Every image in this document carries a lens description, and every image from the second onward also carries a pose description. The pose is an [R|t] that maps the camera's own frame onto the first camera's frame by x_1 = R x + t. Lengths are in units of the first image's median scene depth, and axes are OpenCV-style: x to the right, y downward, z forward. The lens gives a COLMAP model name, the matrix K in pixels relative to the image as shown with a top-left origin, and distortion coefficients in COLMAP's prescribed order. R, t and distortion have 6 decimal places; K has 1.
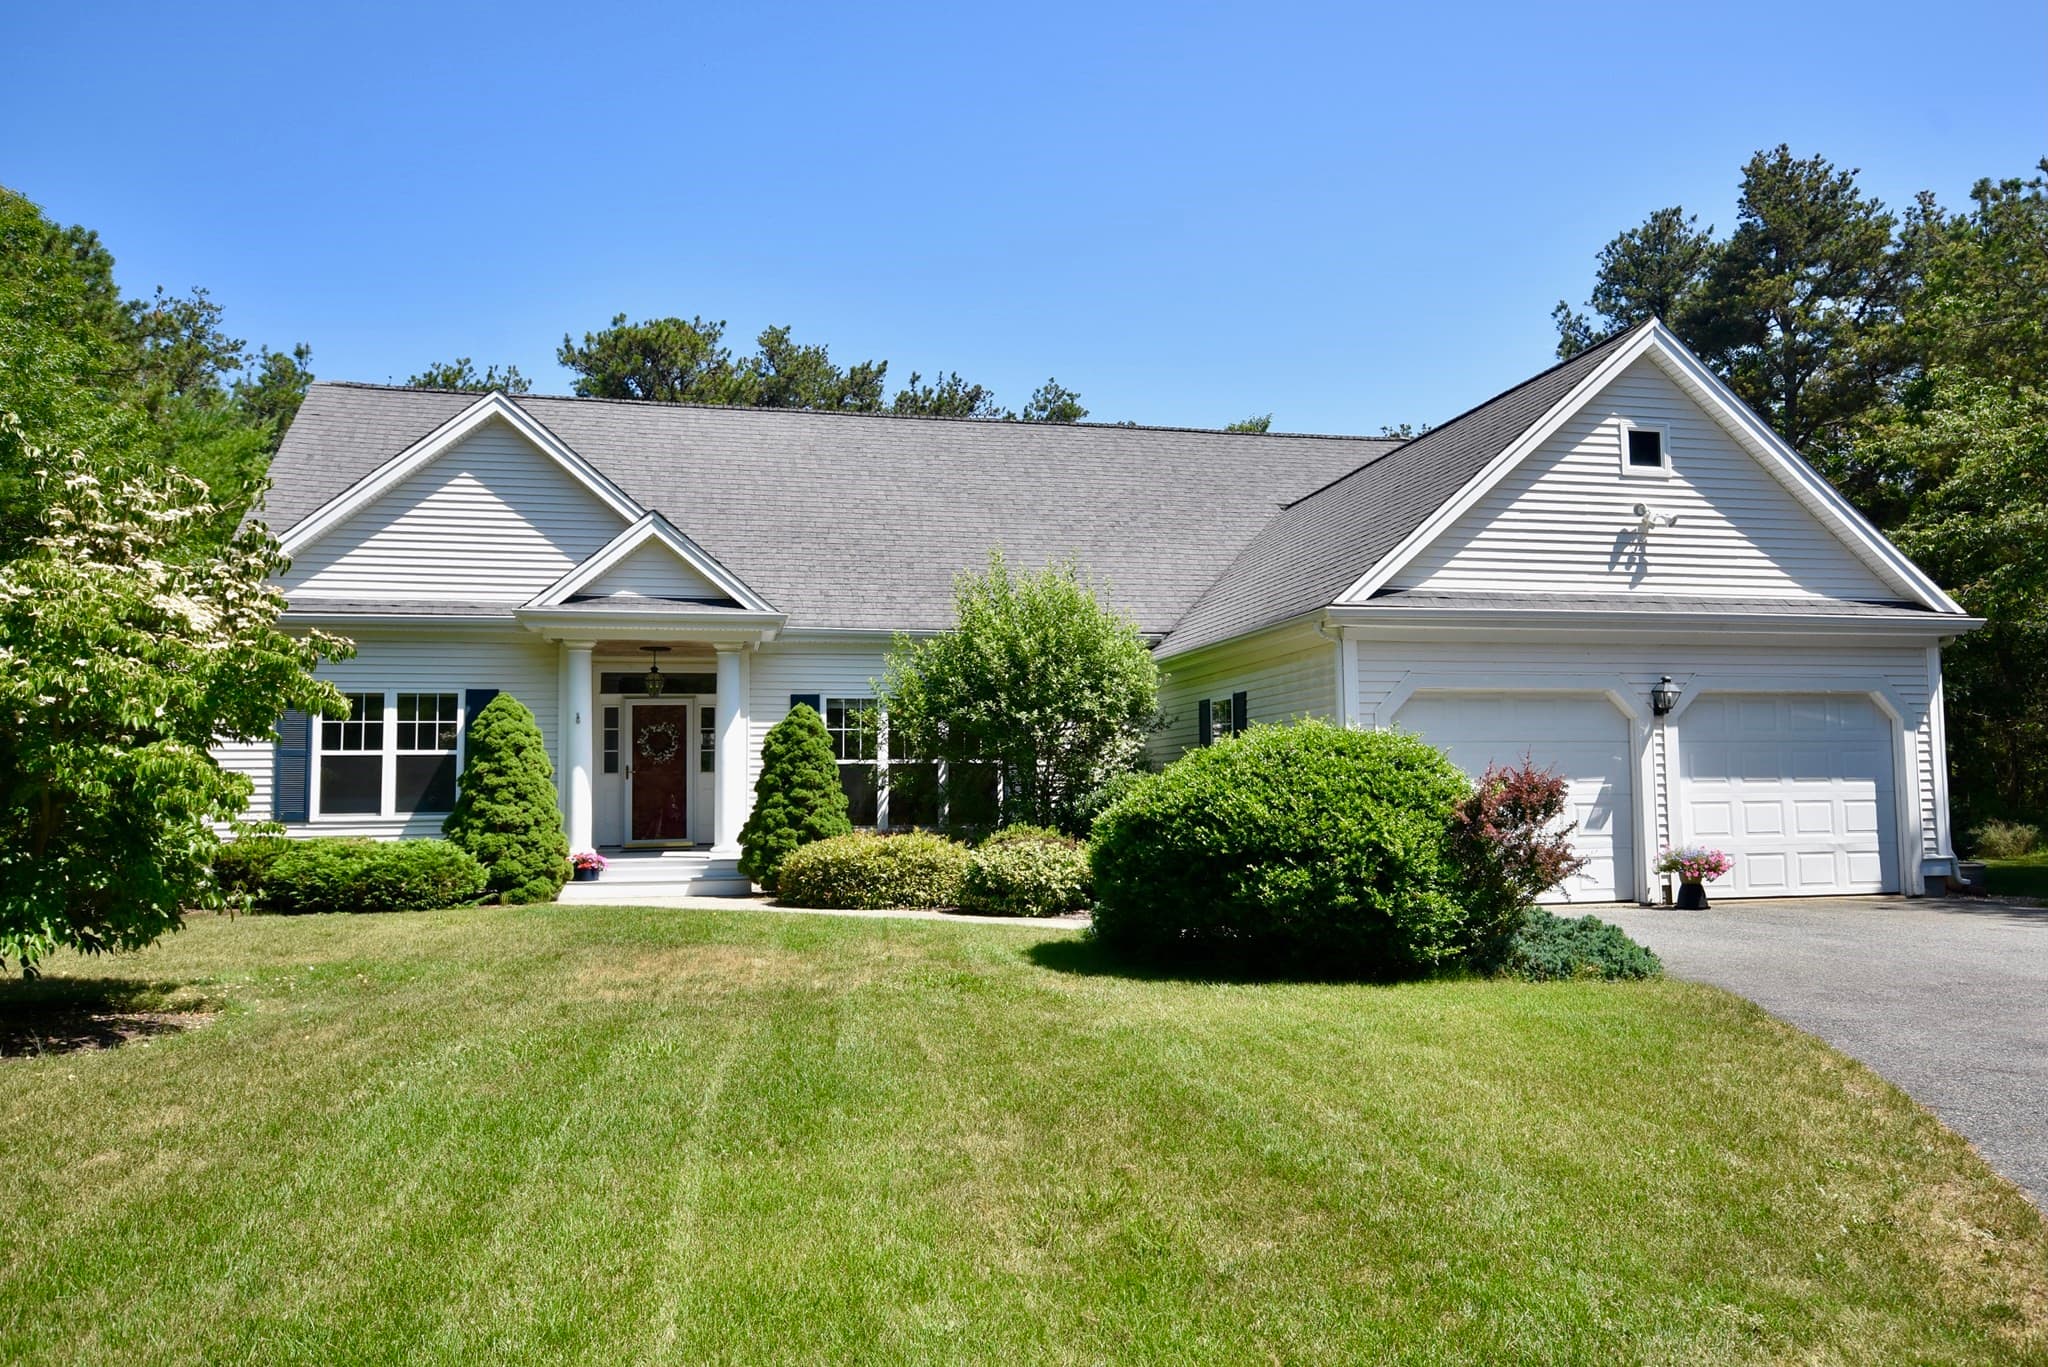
lens RADIAL K [[1554.0, 0, 1108.6], [0, 1554.0, 677.8], [0, 0, 1]] dist [0.014102, 0.010741]
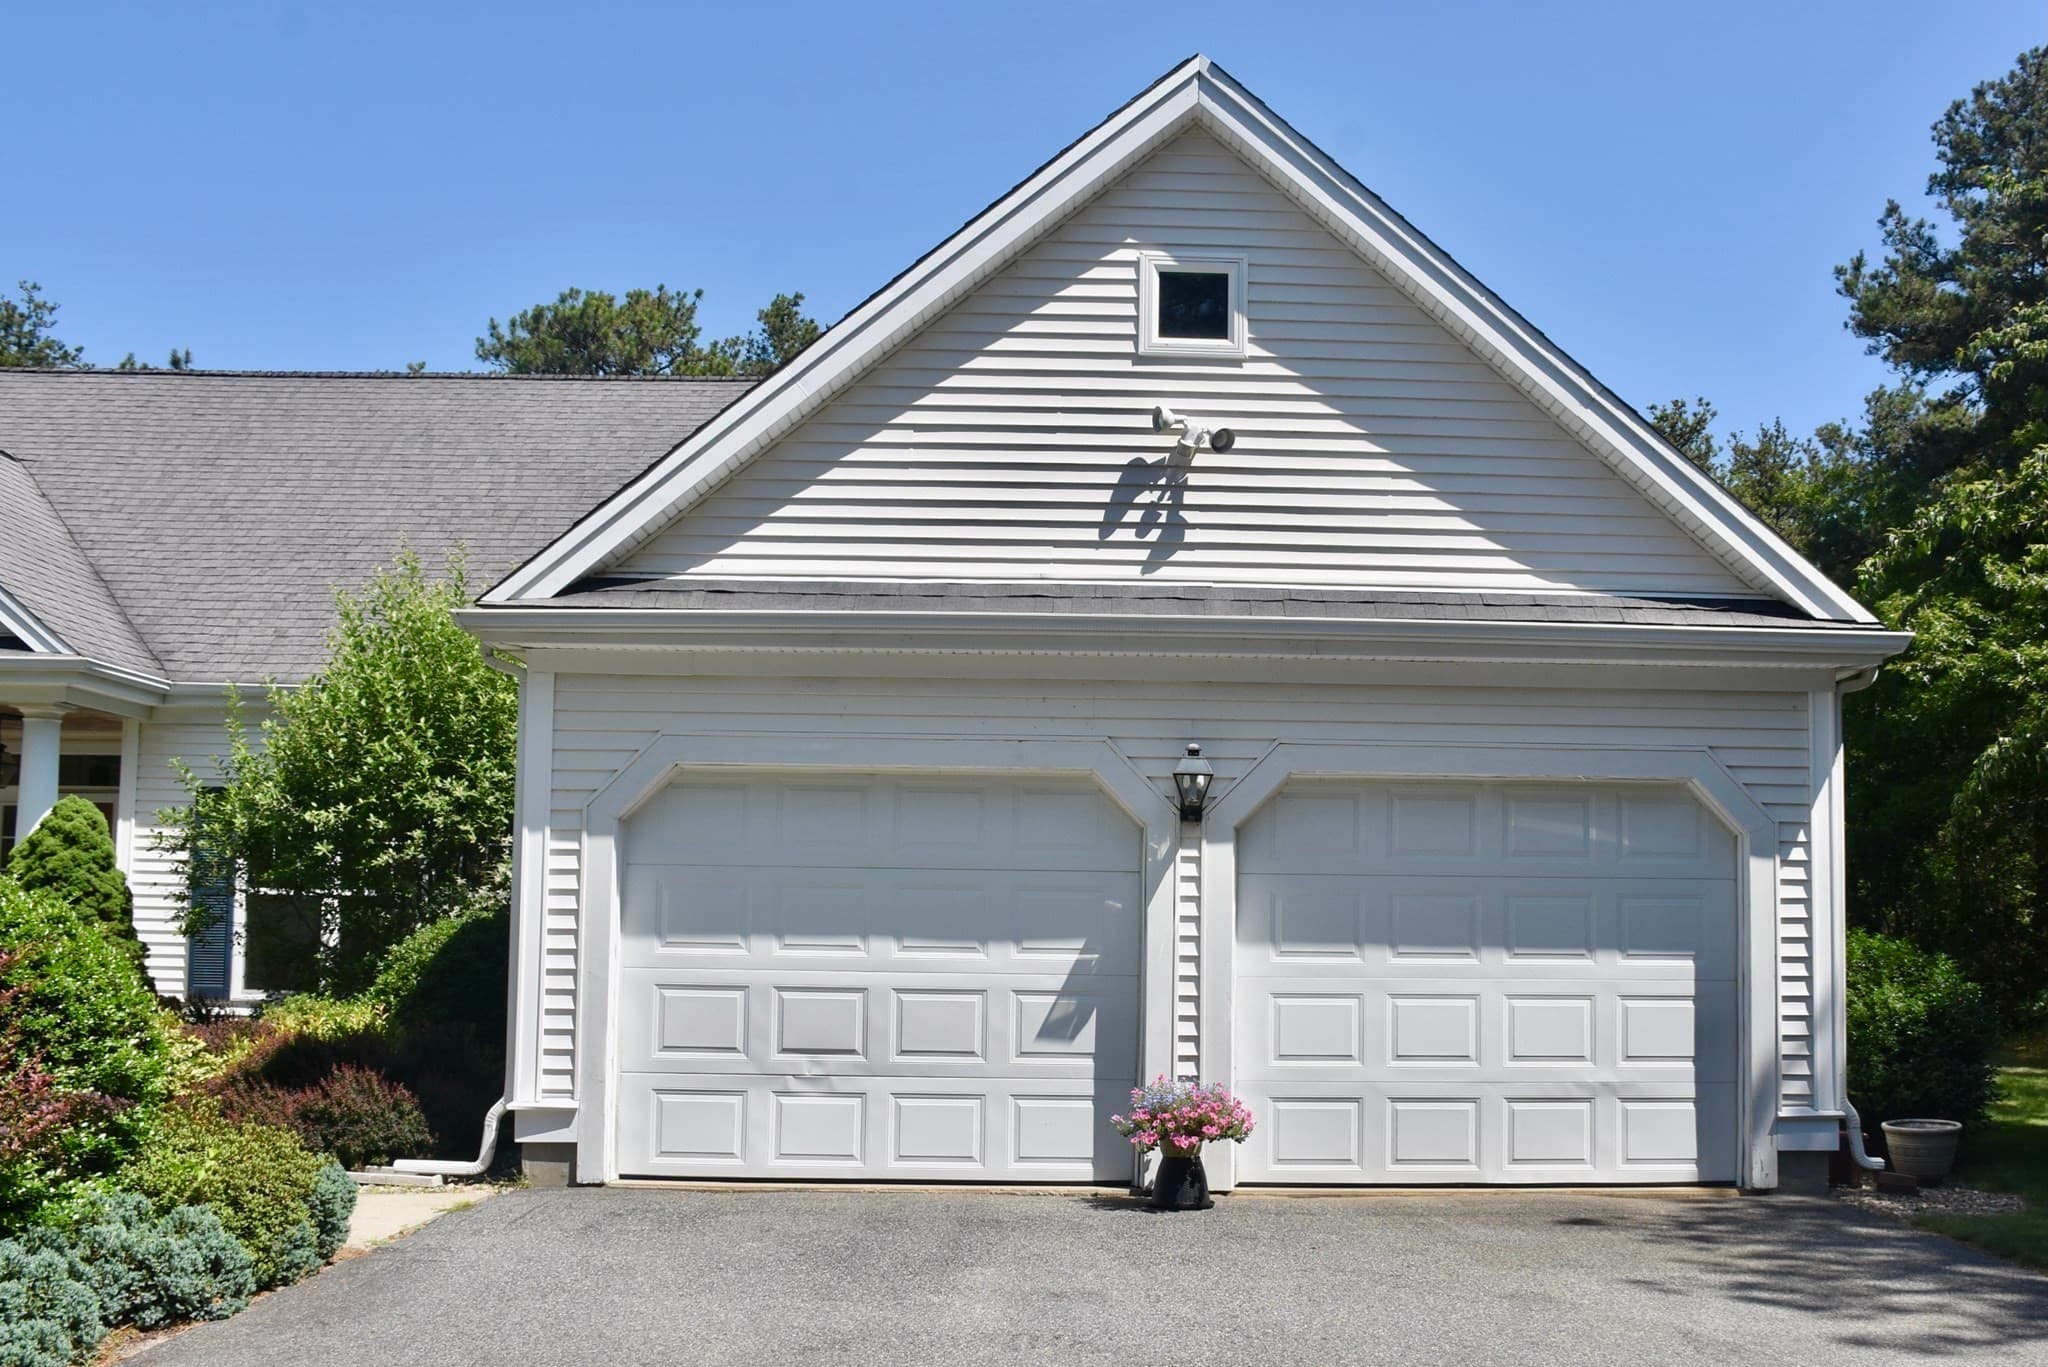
lens RADIAL K [[2030.8, 0, 1258.7], [0, 2030.8, 786.4], [0, 0, 1]] dist [-0.141995, 0.140196]
pose [[0.978550, 0.004406, -0.205963, 0.471450], [-0.005728, 0.999967, -0.005819, 0.015212], [0.205930, 0.006873, 0.978543, 0.328934]]
